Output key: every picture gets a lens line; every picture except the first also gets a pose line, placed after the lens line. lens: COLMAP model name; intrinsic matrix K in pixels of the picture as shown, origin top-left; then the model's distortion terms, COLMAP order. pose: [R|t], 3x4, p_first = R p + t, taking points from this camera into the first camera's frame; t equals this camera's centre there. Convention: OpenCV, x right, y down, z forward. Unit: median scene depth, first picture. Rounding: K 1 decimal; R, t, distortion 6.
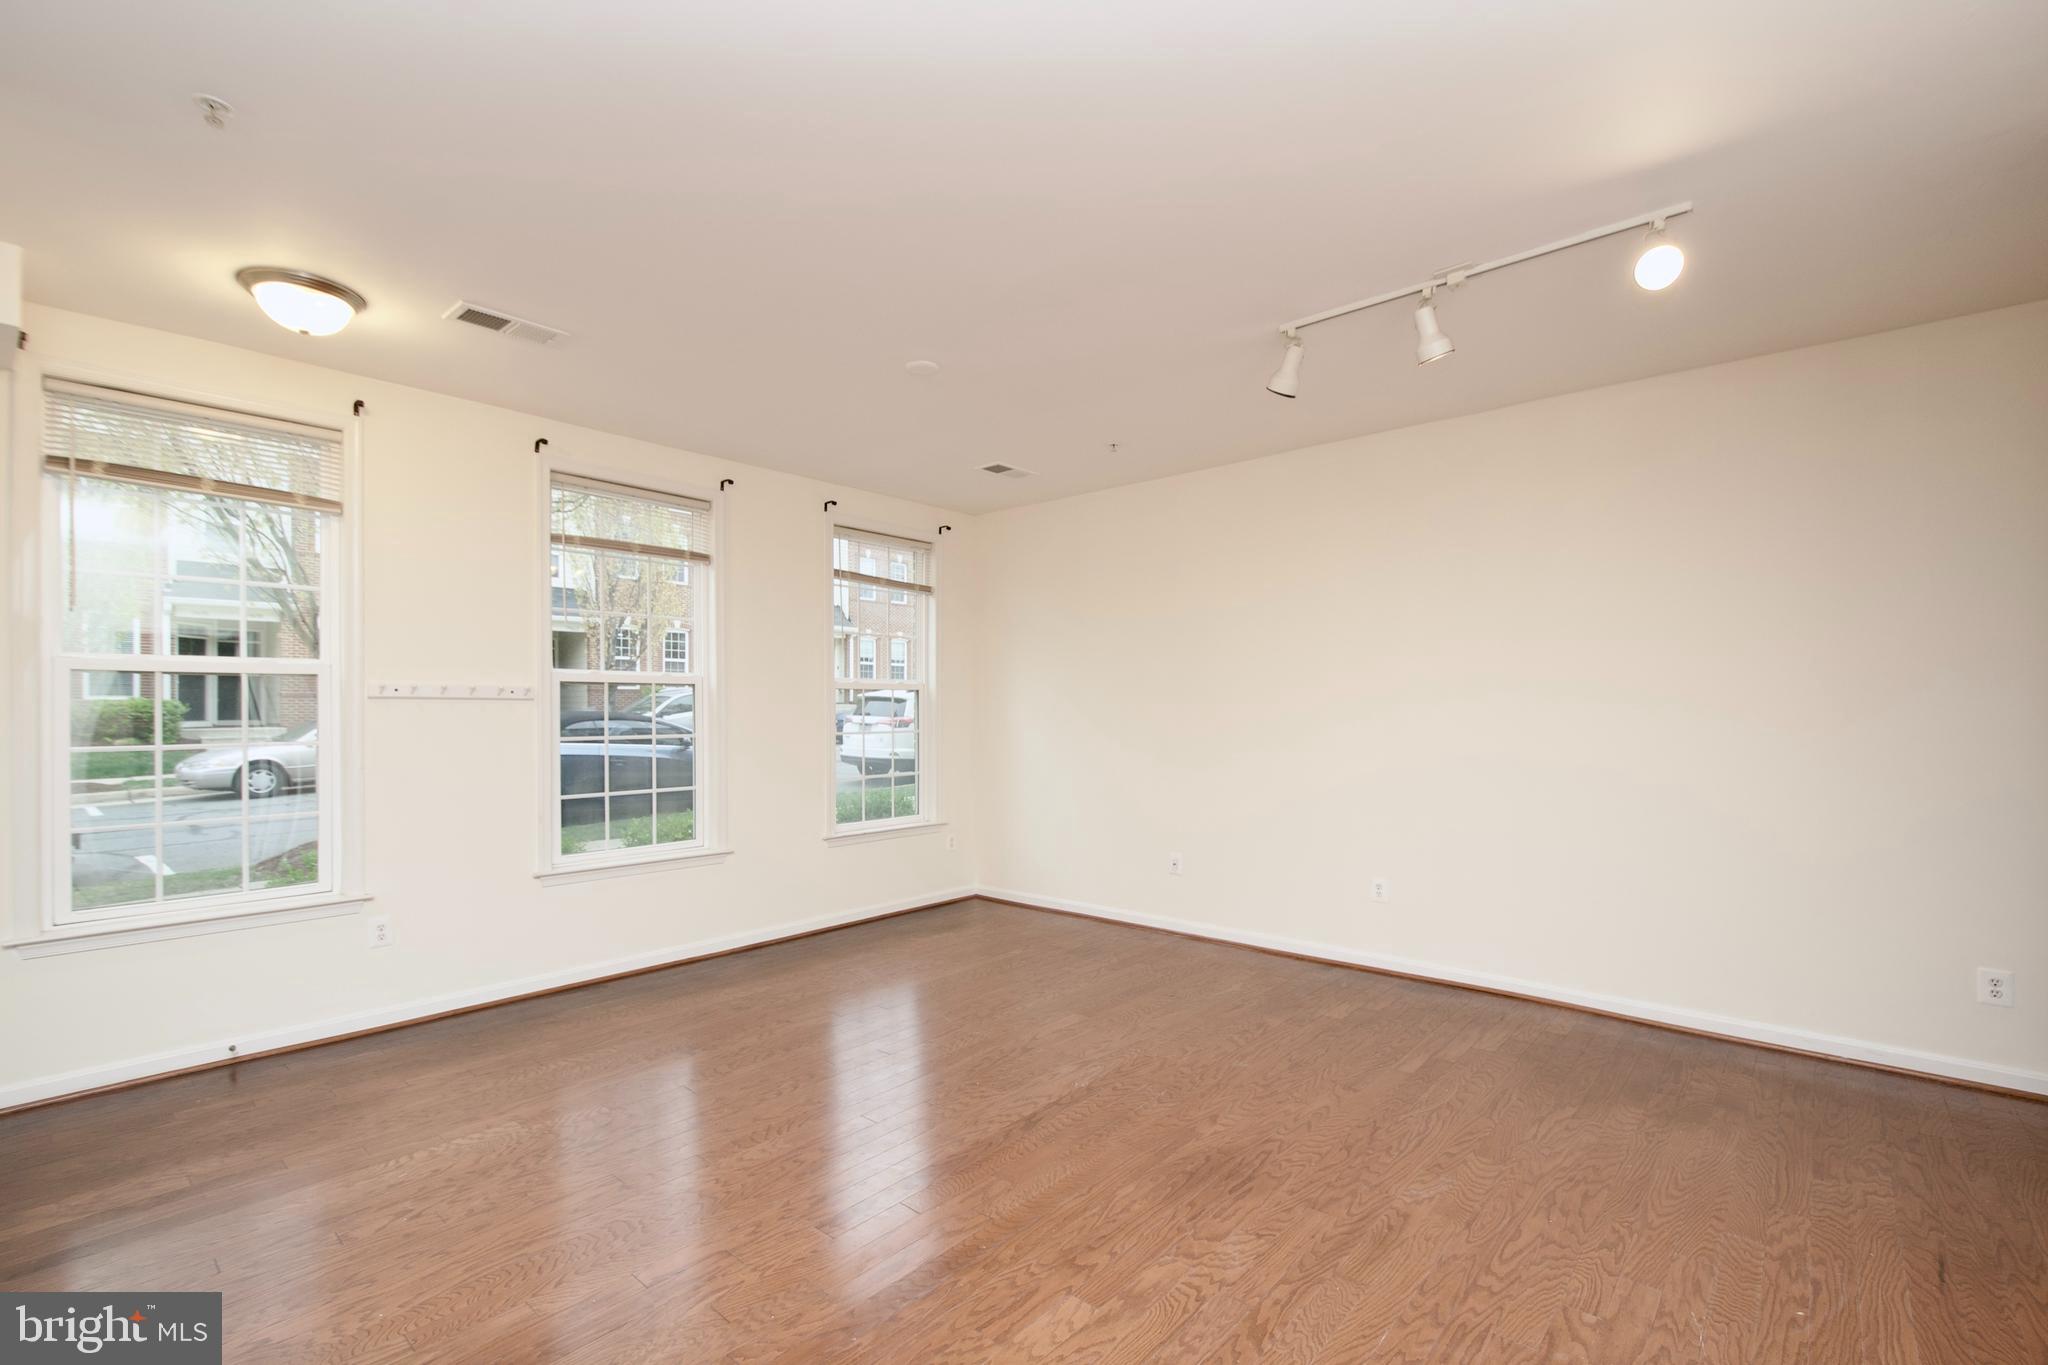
lens RADIAL K [[894.8, 0, 1040.2], [0, 894.8, 712.7], [0, 0, 1]] dist [0.008470, -0.006602]
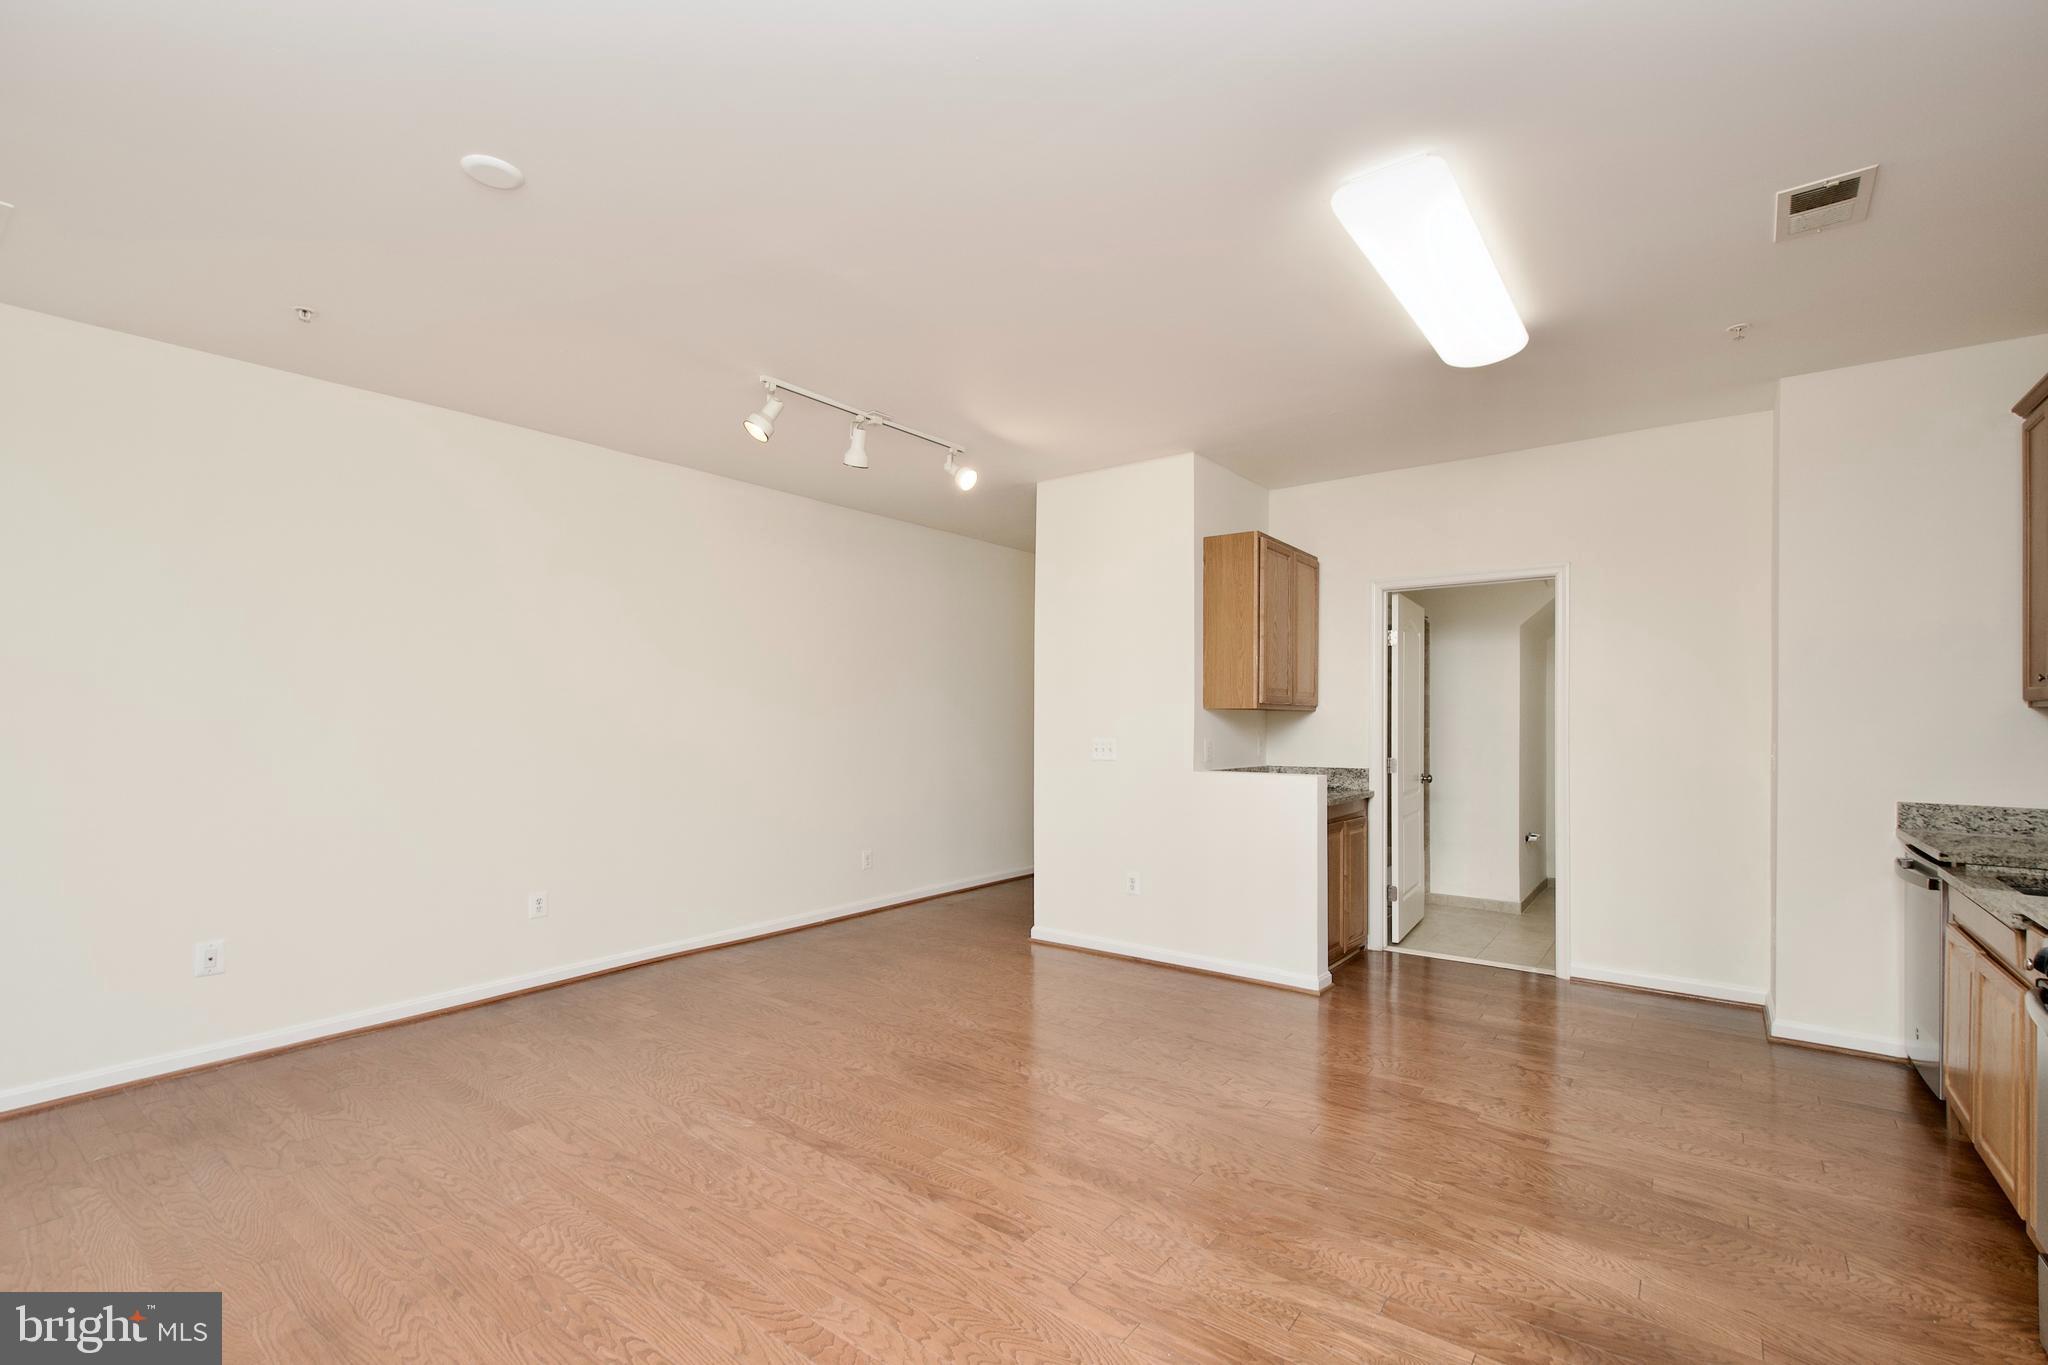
lens RADIAL K [[894.8, 0, 1040.2], [0, 894.8, 712.7], [0, 0, 1]] dist [0.008470, -0.006602]
pose [[-0.076637, 0.005061, 0.997046, -0.904332], [0.003005, 0.999984, -0.004844, -0.004058], [-0.997055, 0.002625, -0.076651, 0.770107]]
